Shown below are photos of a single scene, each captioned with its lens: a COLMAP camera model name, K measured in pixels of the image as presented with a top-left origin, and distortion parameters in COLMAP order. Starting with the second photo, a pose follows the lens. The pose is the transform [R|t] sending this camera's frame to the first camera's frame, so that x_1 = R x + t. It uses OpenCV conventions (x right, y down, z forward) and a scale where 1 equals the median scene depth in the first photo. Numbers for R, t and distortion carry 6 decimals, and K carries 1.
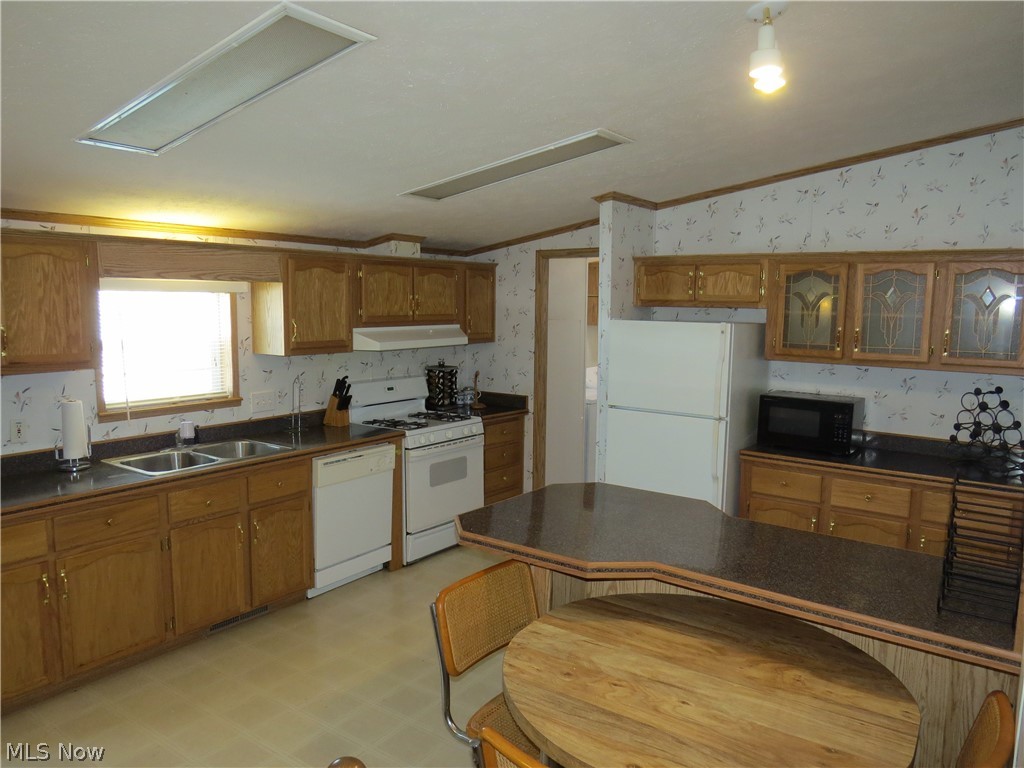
lens RADIAL K [[741.3, 0, 506.0], [0, 741.3, 382.4], [0, 0, 1]] dist [-0.021999, 0.000856]
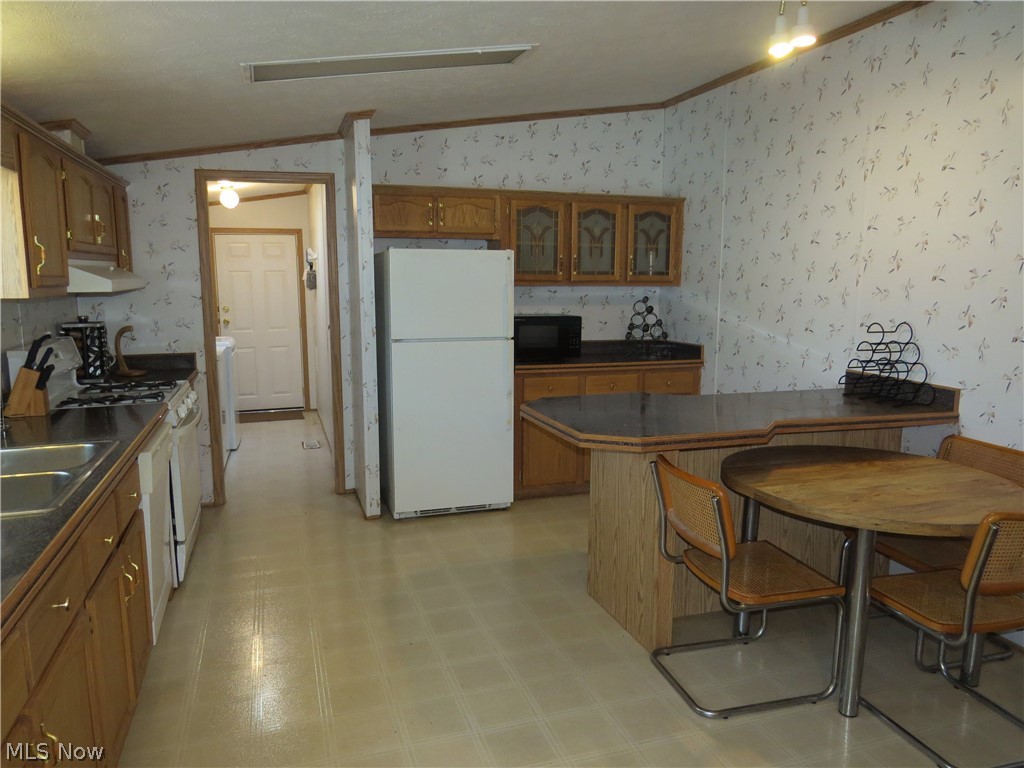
lens RADIAL K [[741.3, 0, 509.5], [0, 741.3, 383.1], [0, 0, 1]] dist [-0.021999, 0.000856]
pose [[0.576610, -0.129412, 0.806705, -0.581315], [0.094328, 0.991318, 0.091605, 0.013683], [-0.811556, 0.023275, 0.583811, 0.350011]]
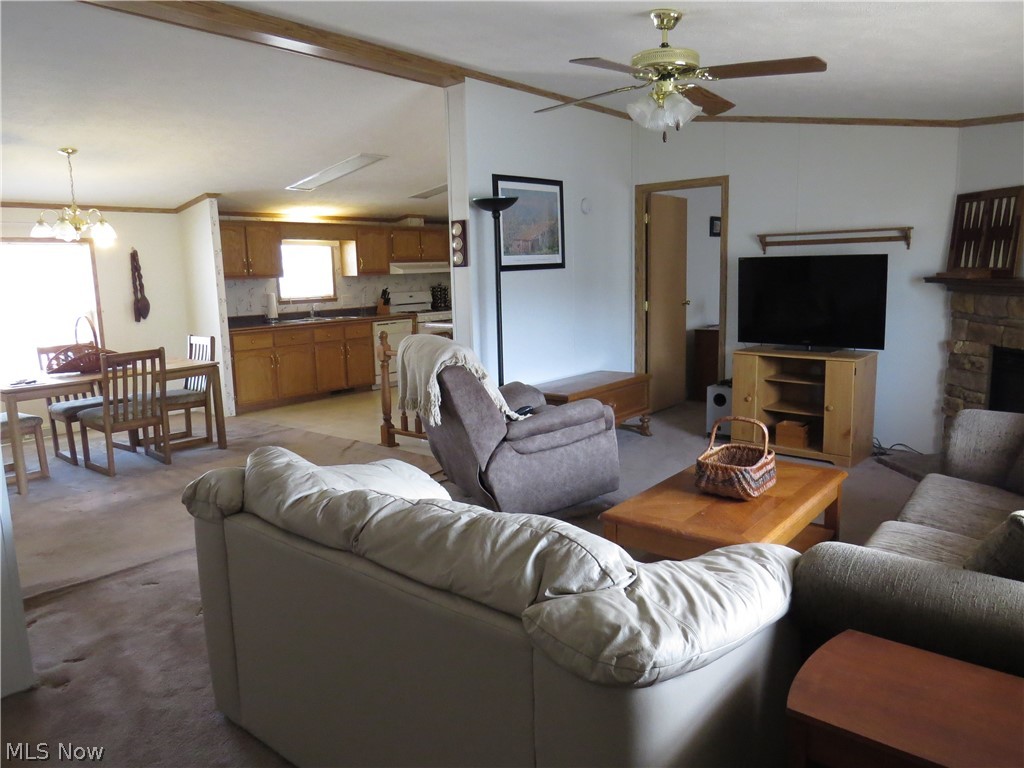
lens RADIAL K [[741.3, 0, 515.2], [0, 741.3, 376.2], [0, 0, 1]] dist [-0.021999, 0.000856]
pose [[0.997992, -0.029925, -0.055828, 0.258565], [0.031875, 0.998901, 0.034368, 0.192738], [0.054738, -0.036079, 0.997849, -1.090916]]
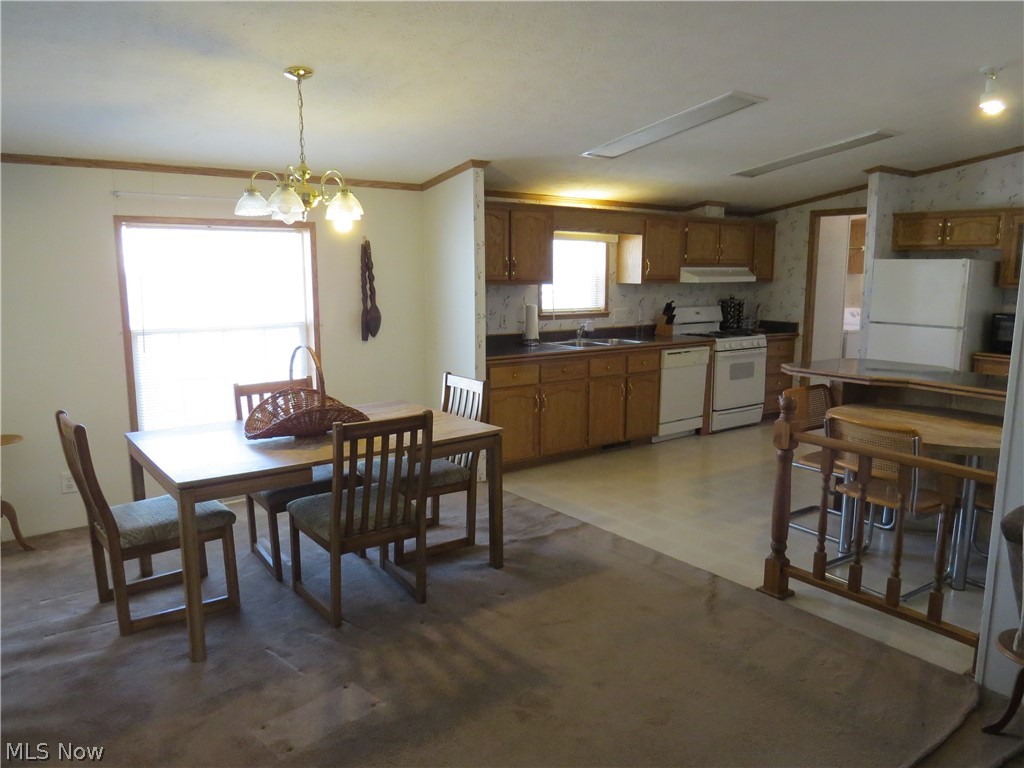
lens RADIAL K [[741.3, 0, 509.2], [0, 741.3, 379.6], [0, 0, 1]] dist [-0.021999, 0.000856]
pose [[0.959915, 0.034716, -0.278133, -0.130388], [-0.024171, 0.998856, 0.041254, 0.105694], [0.279247, -0.032877, 0.959656, -0.548795]]
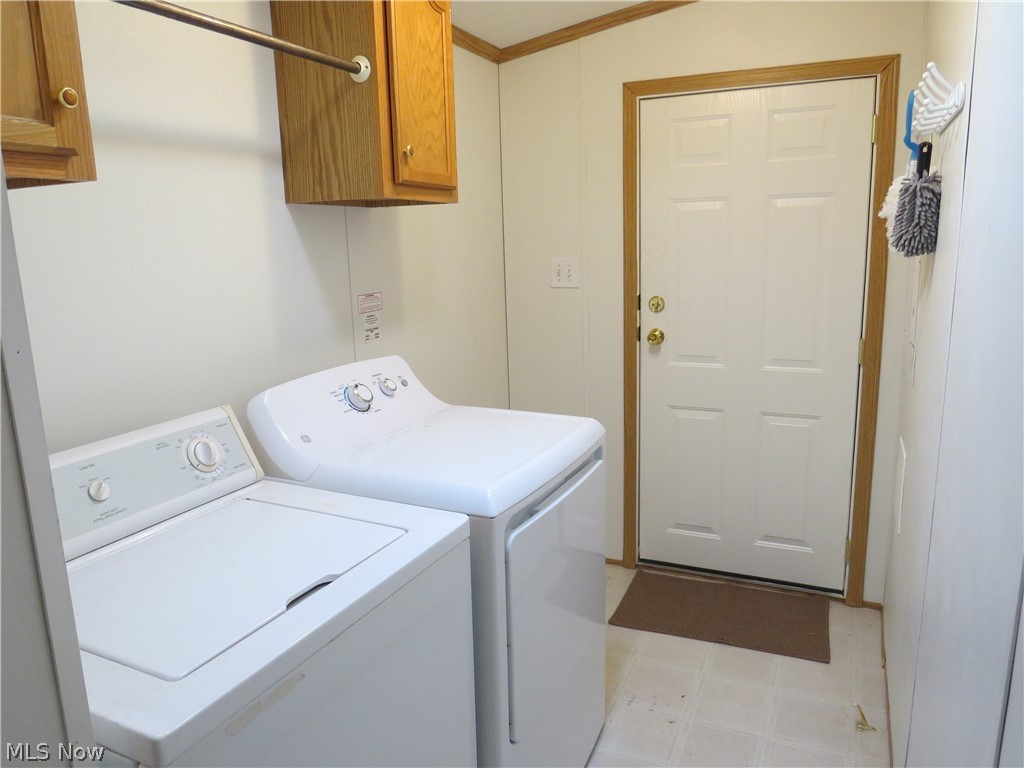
lens RADIAL K [[741.3, 0, 510.3], [0, 741.3, 383.8], [0, 0, 1]] dist [-0.021999, 0.000856]
pose [[0.976426, -0.067648, 0.204978, -0.091755], [0.049707, 0.994568, 0.091449, -0.031803], [-0.210051, -0.079104, 0.974485, 0.940719]]
